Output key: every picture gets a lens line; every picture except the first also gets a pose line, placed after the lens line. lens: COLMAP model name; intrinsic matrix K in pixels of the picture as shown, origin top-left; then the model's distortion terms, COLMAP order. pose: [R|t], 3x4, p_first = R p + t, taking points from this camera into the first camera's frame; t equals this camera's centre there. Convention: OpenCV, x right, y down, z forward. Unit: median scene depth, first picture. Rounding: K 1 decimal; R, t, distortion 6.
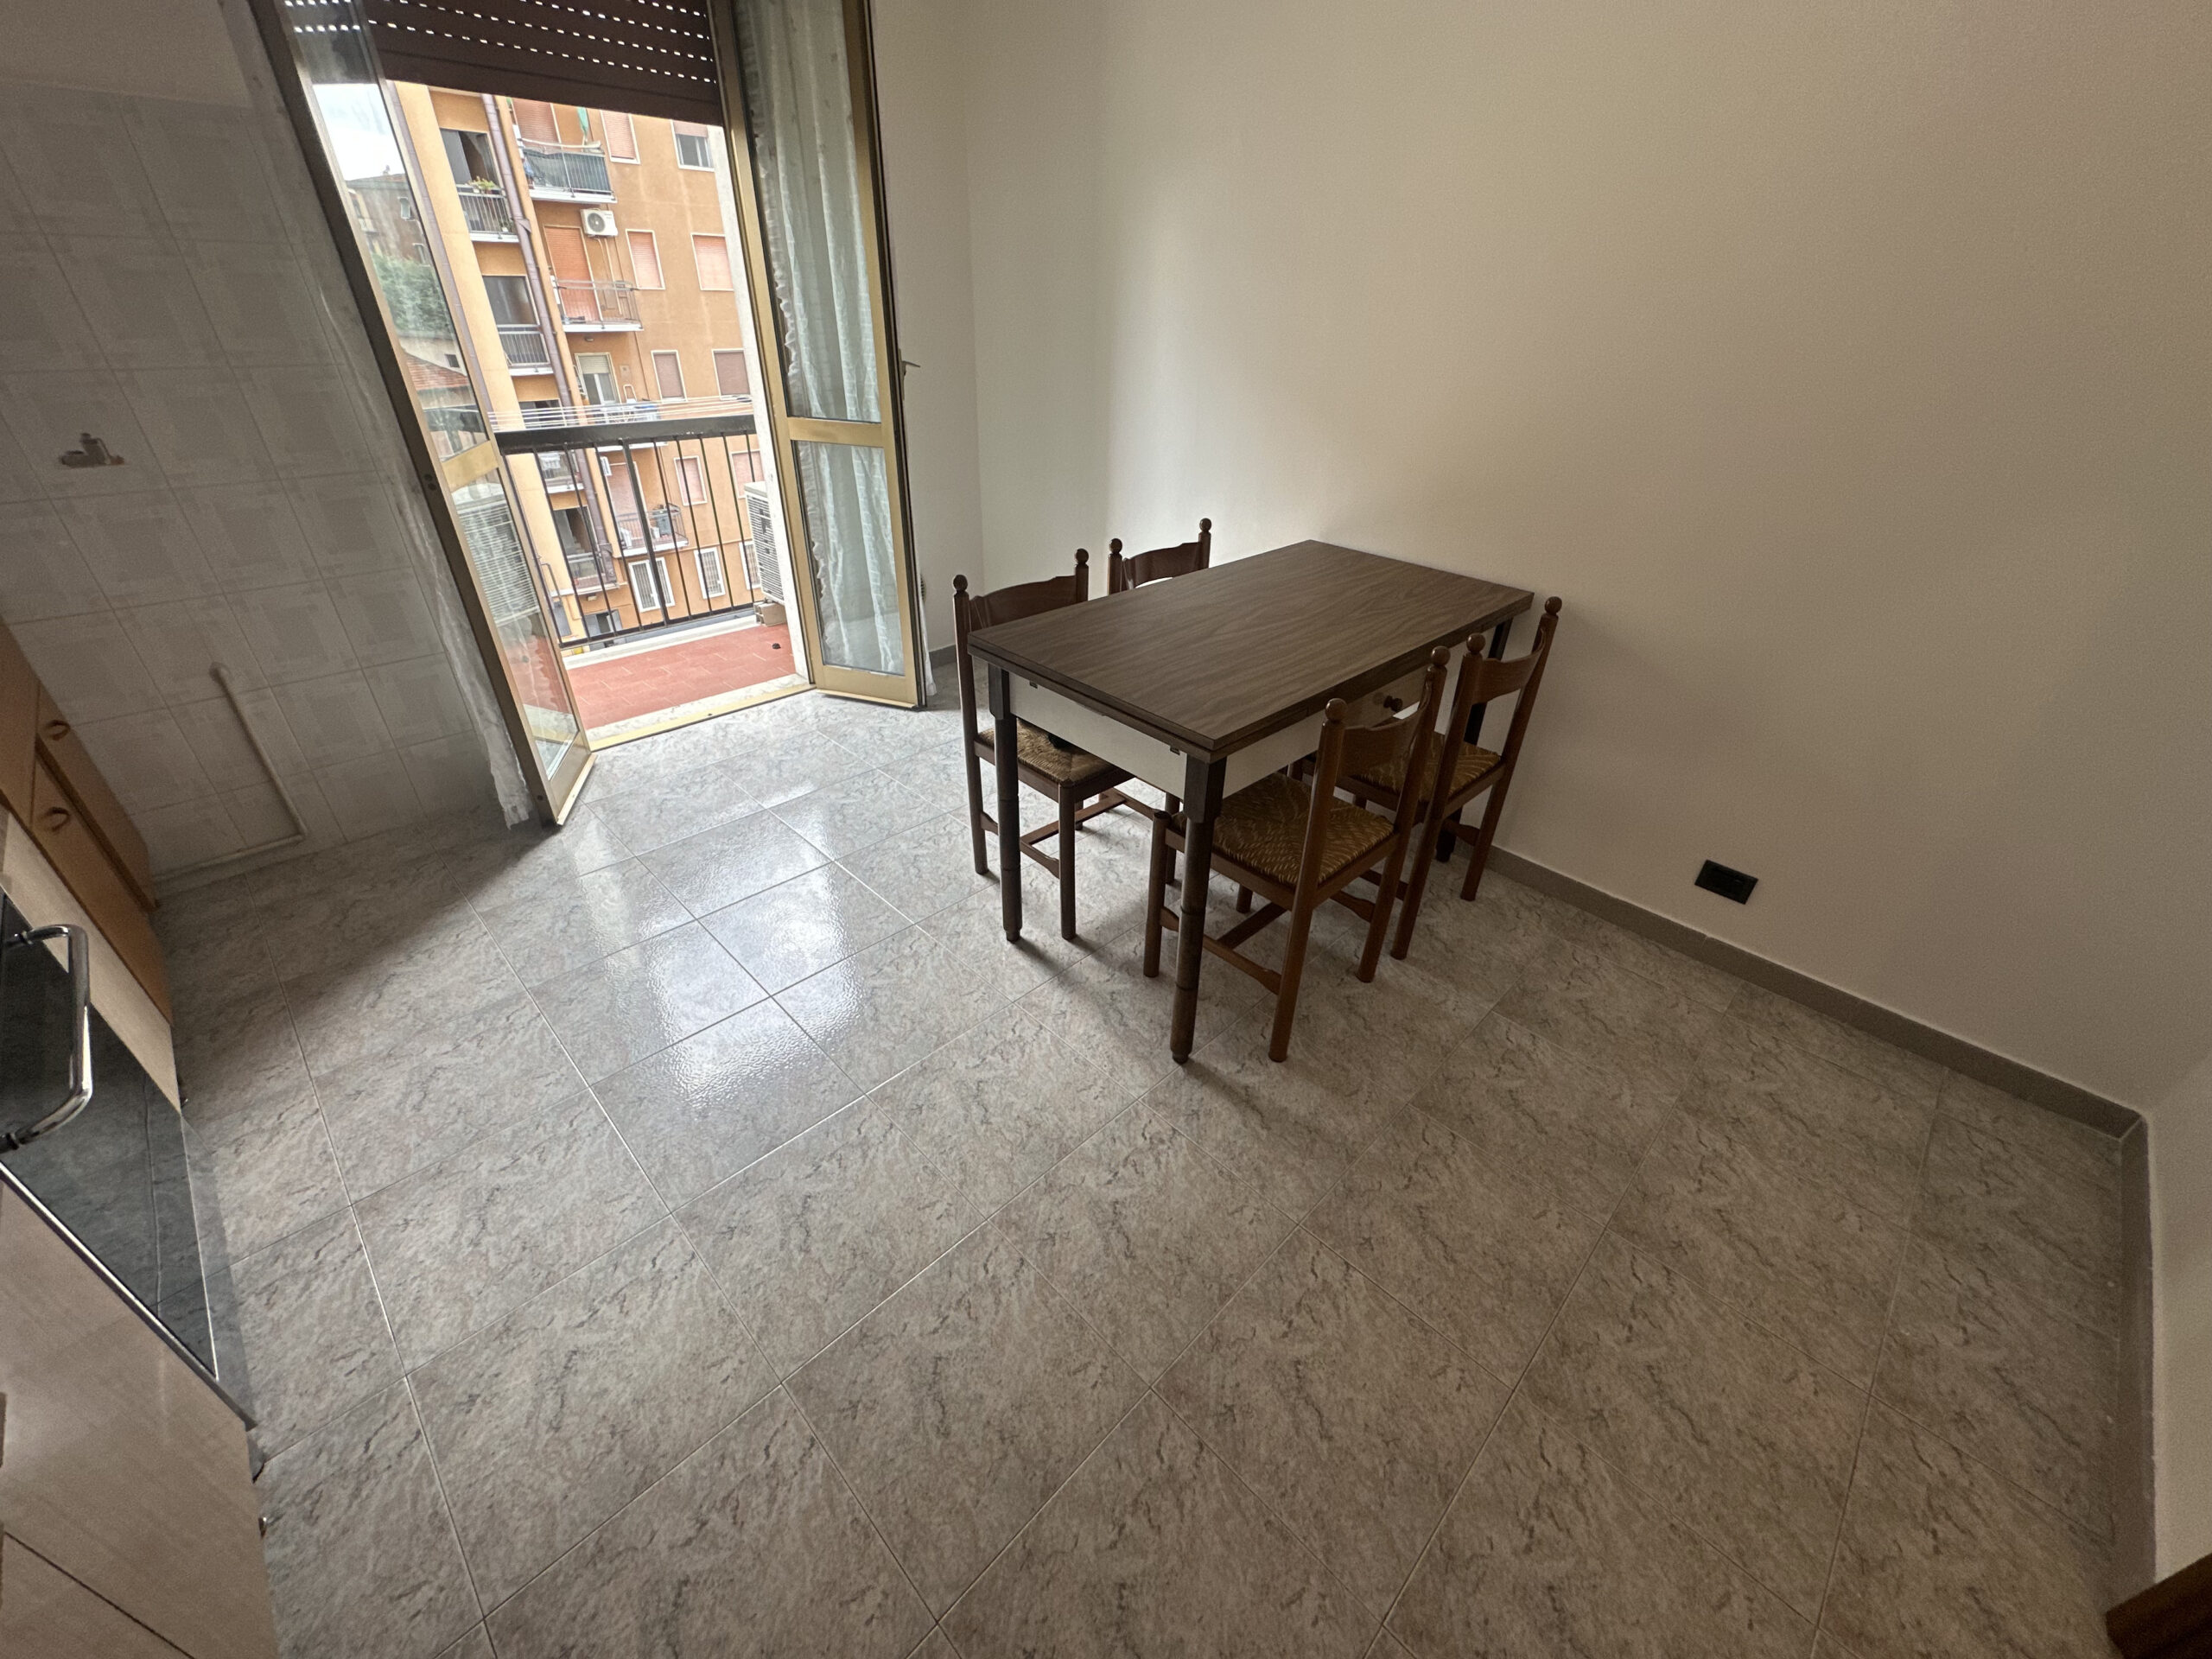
lens RADIAL K [[883.9, 0, 1108.2], [0, 883.9, 828.0], [0, 0, 1]] dist [-0.005153, 0.001239]
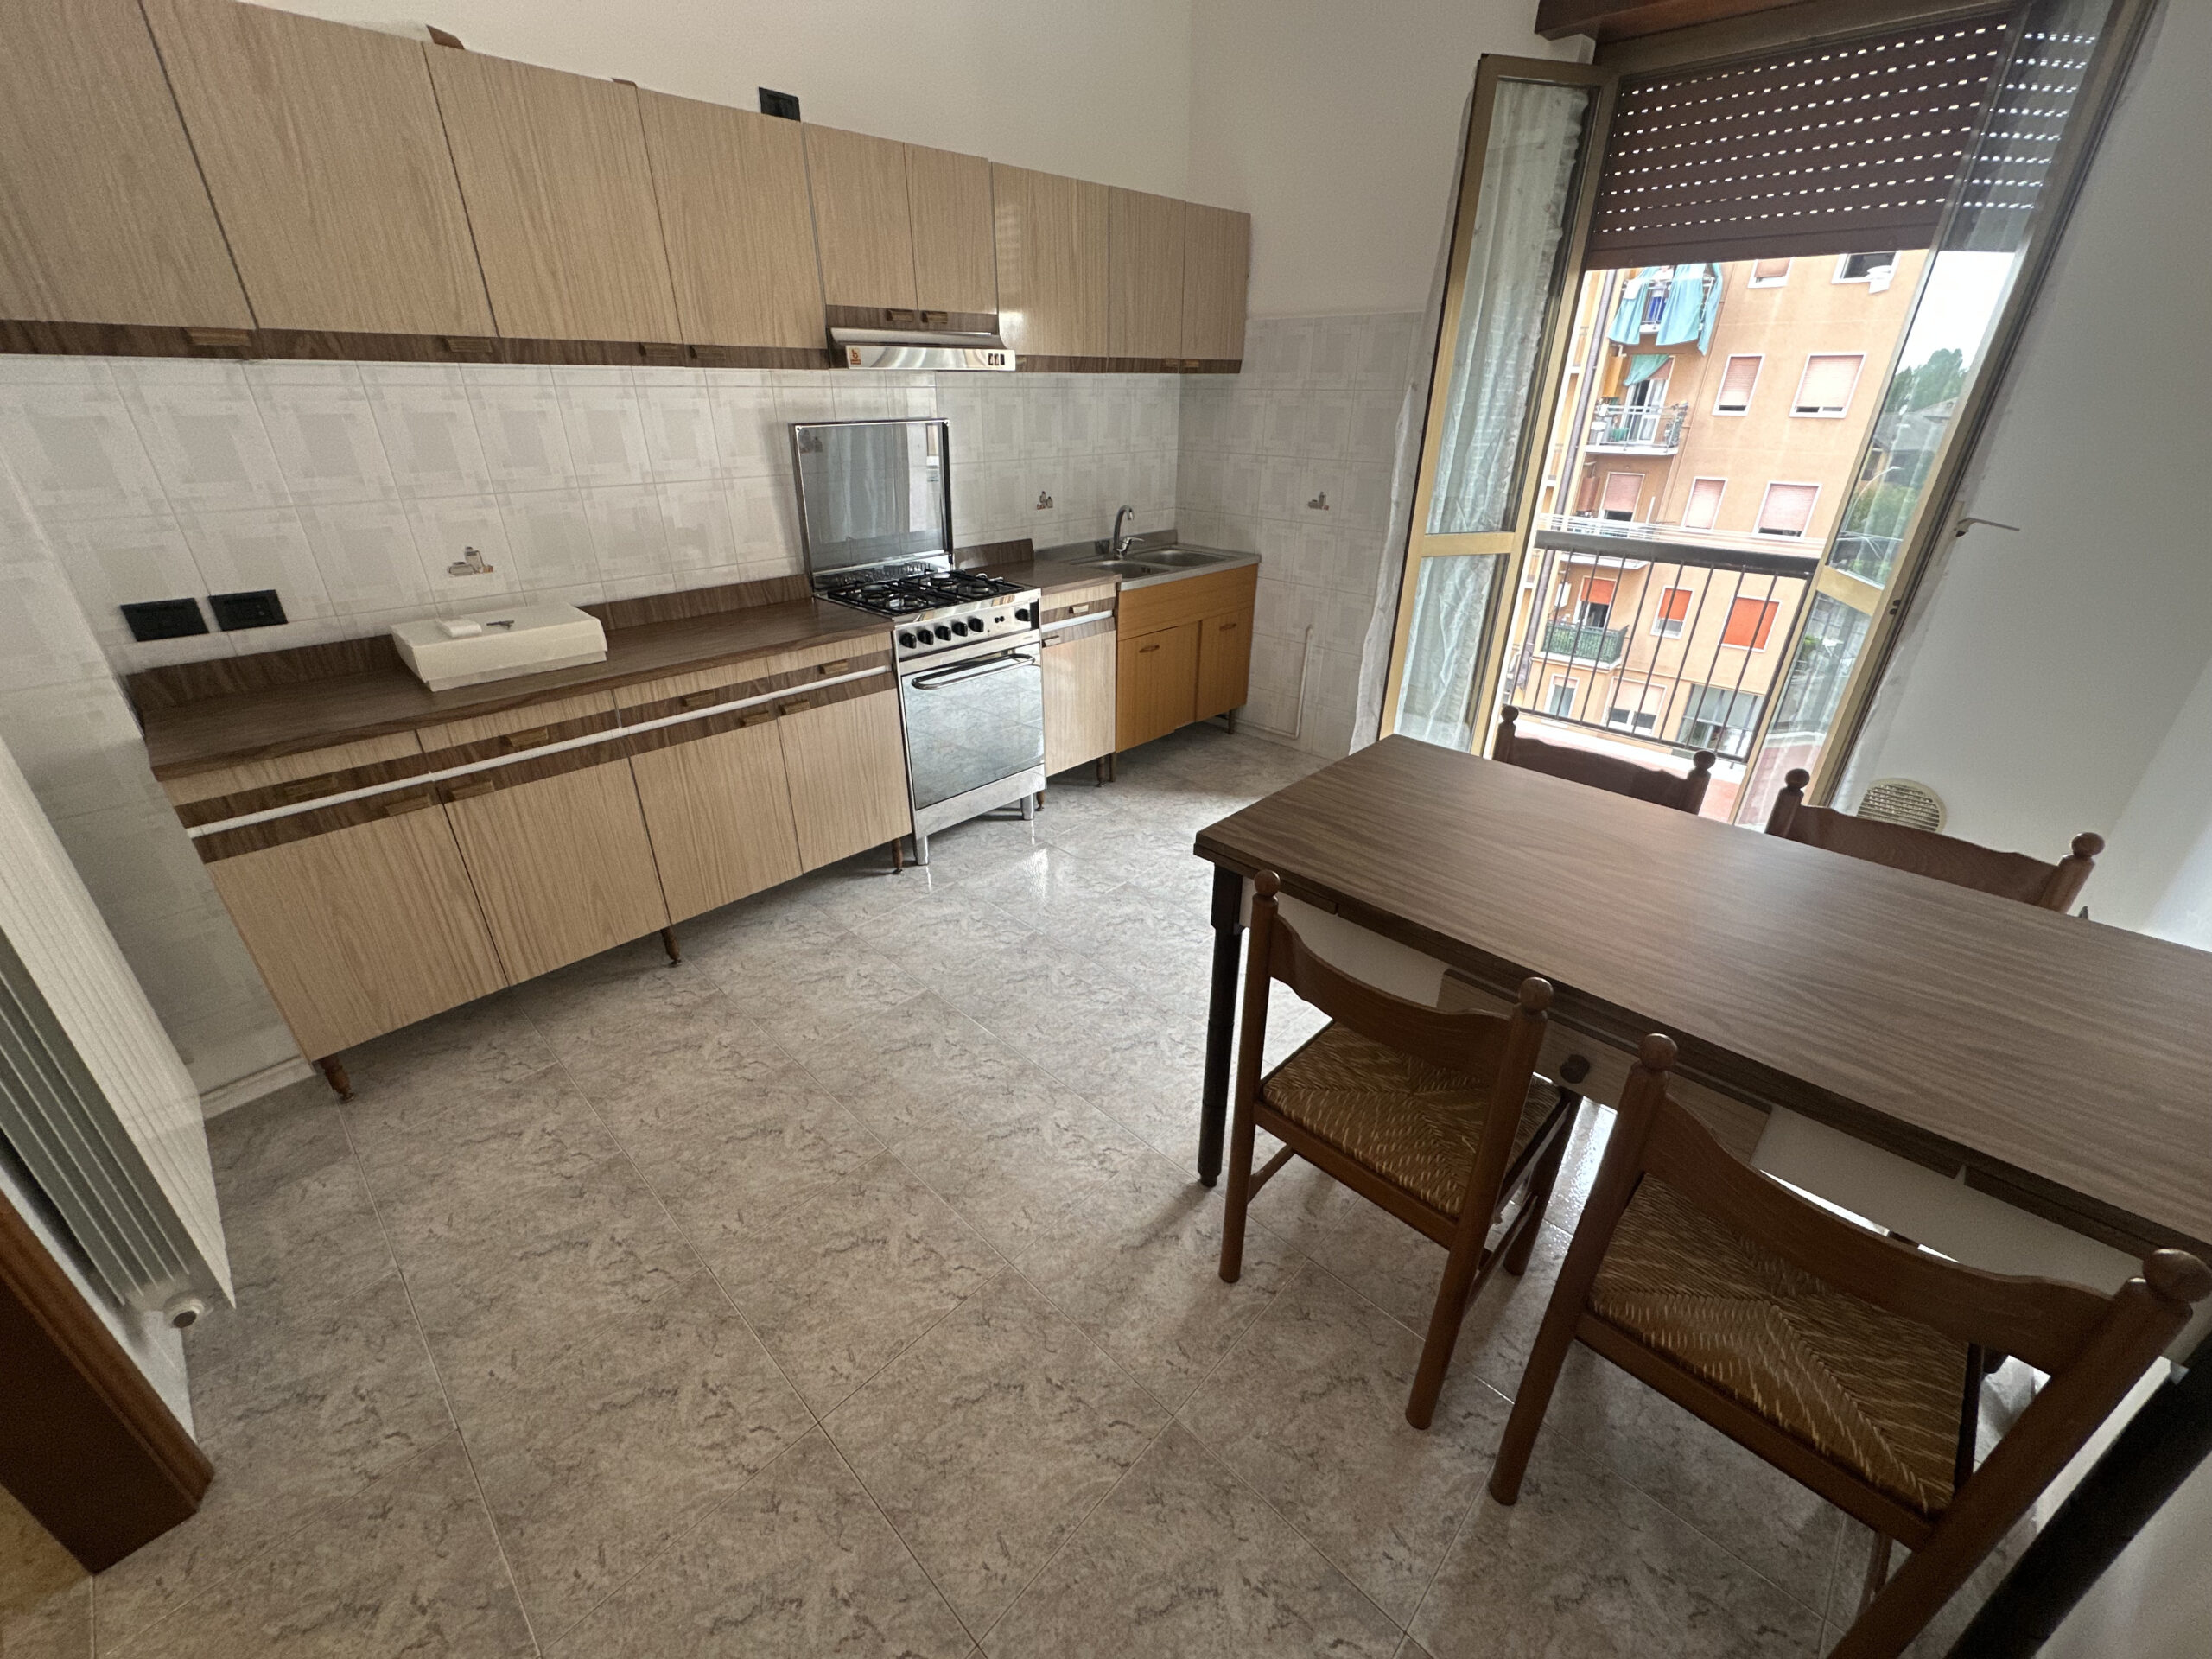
lens RADIAL K [[883.9, 0, 1102.0], [0, 883.9, 827.0], [0, 0, 1]] dist [-0.005153, 0.001239]
pose [[0.017499, 0.420155, -0.907284, 0.784633], [-0.531685, 0.772399, 0.347435, -0.301835], [0.846761, 0.476309, 0.236906, 0.503247]]
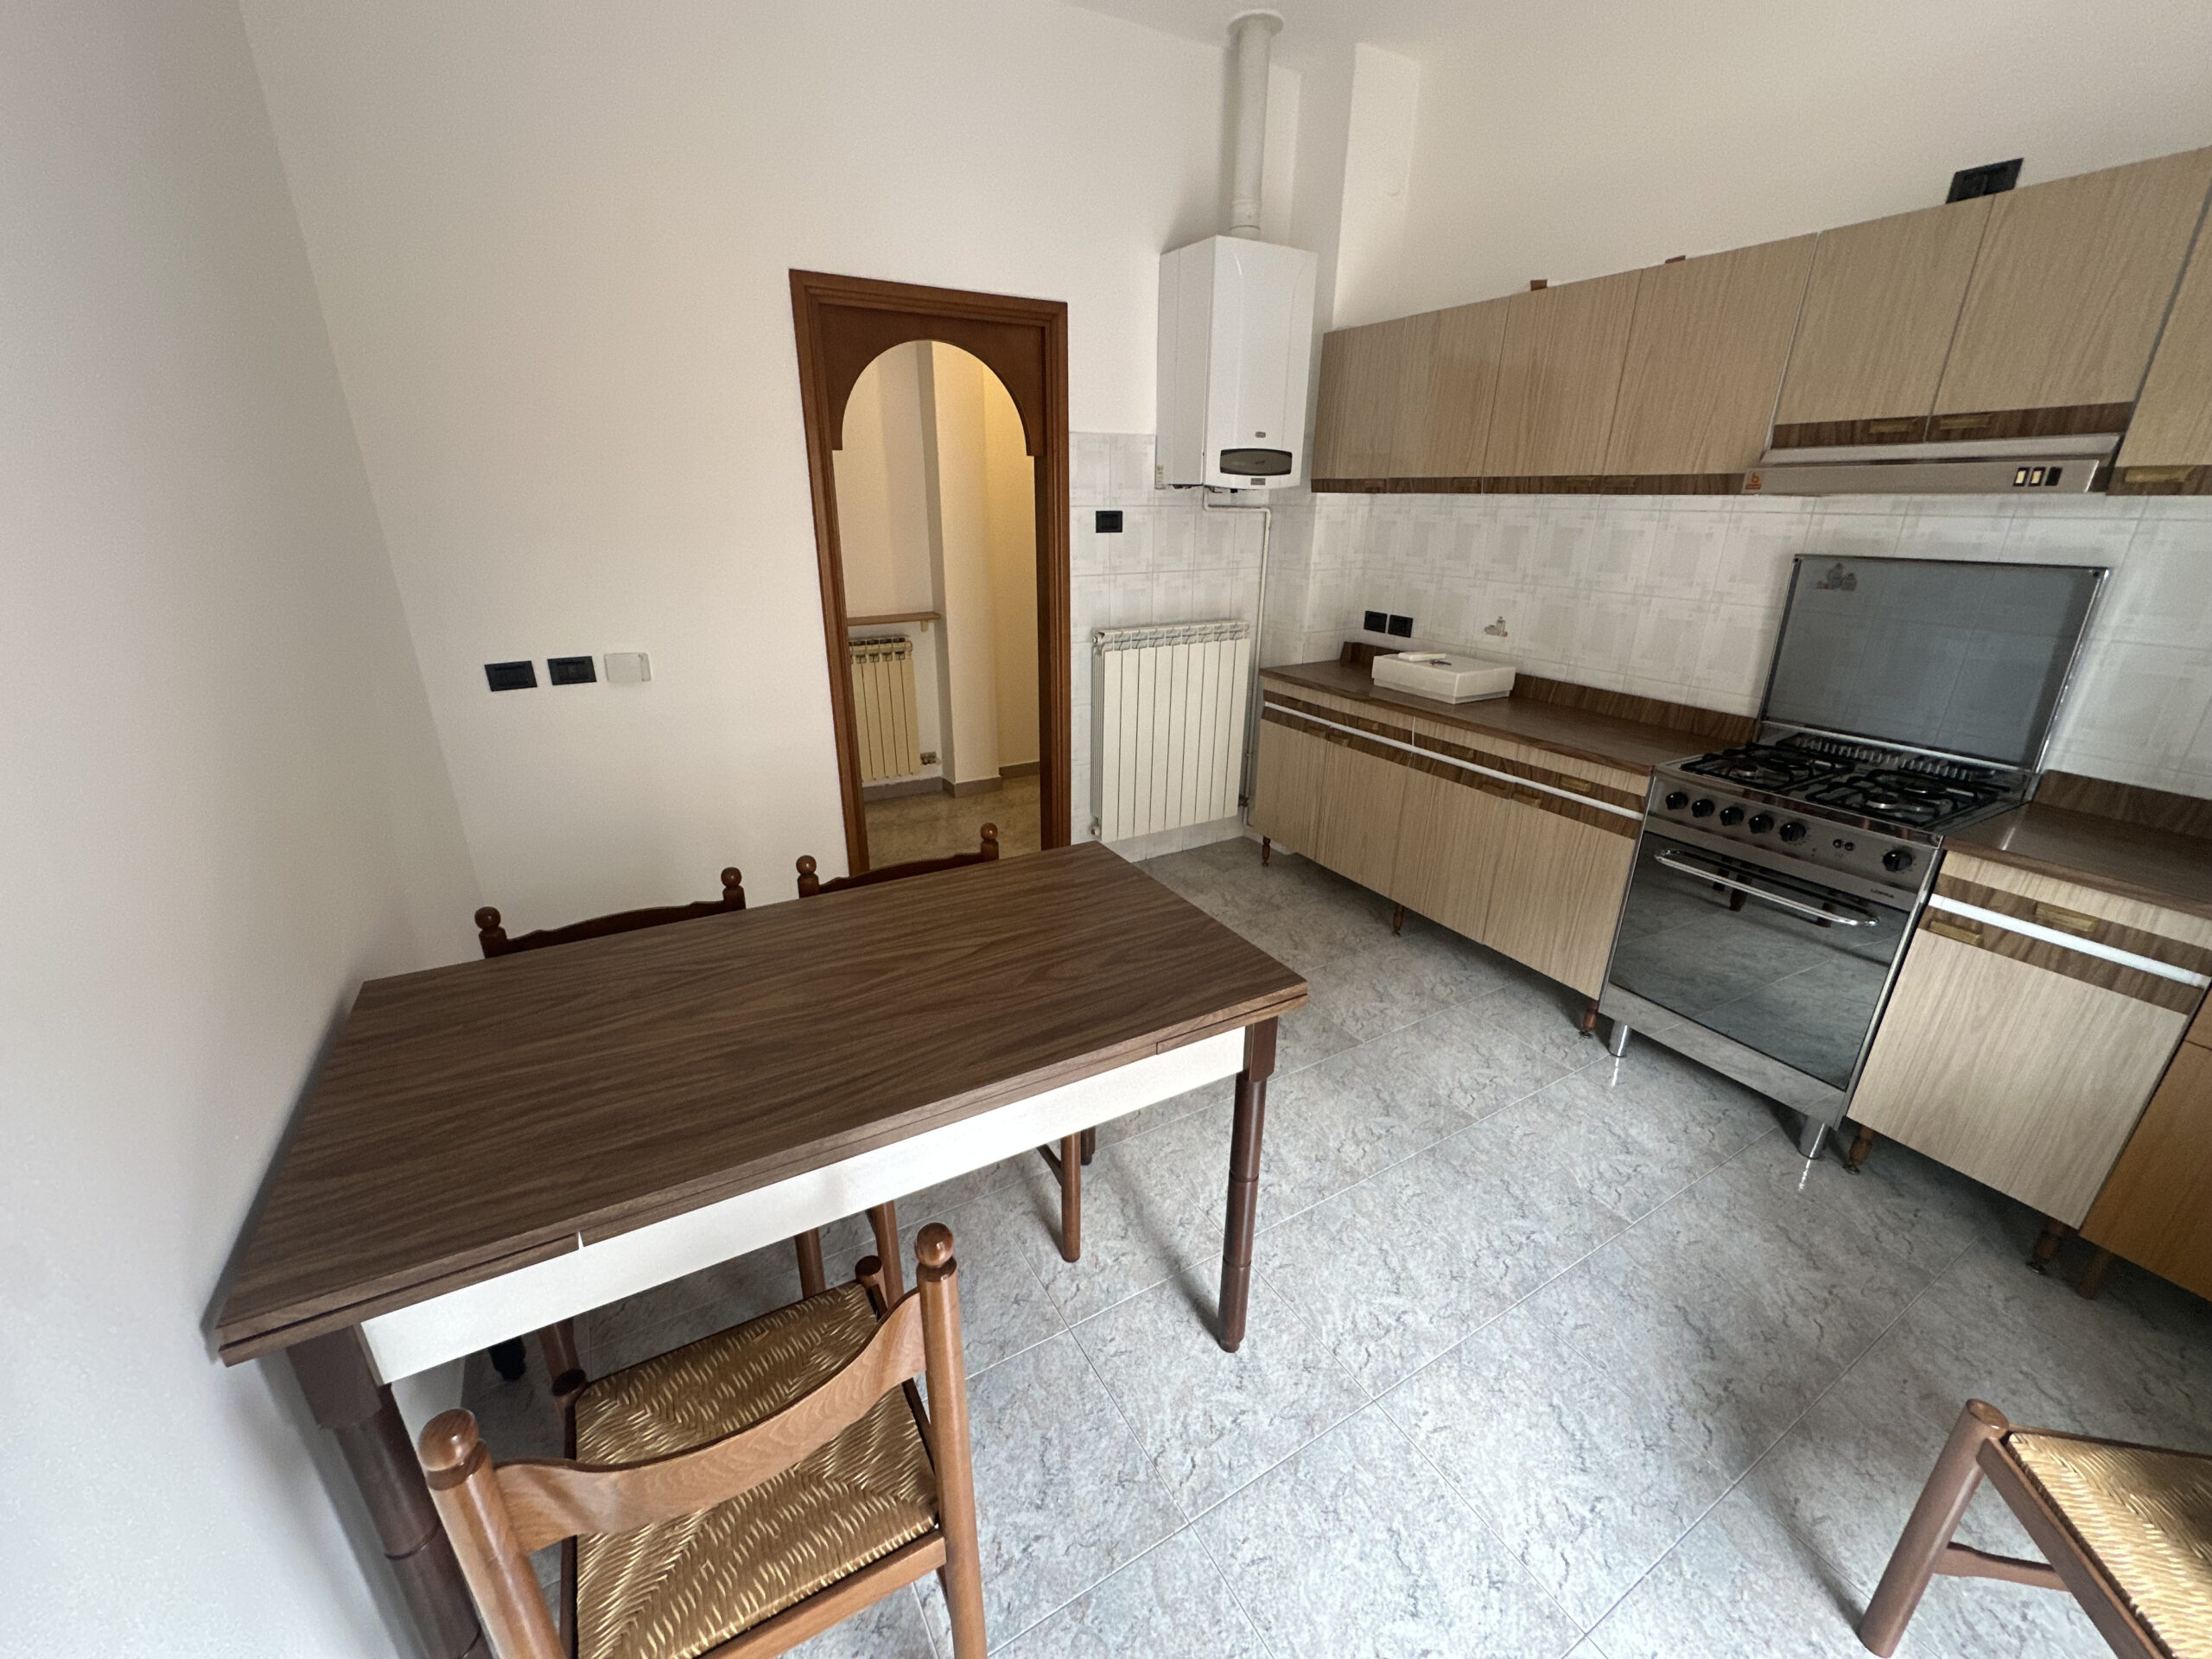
lens RADIAL K [[883.9, 0, 1101.5], [0, 883.9, 829.2], [0, 0, 1]] dist [-0.005153, 0.001239]
pose [[-0.965190, -0.122644, 0.231011, -0.105348], [0.110101, 0.610651, 0.784209, -0.797251], [-0.237246, 0.782345, -0.575891, 1.231863]]
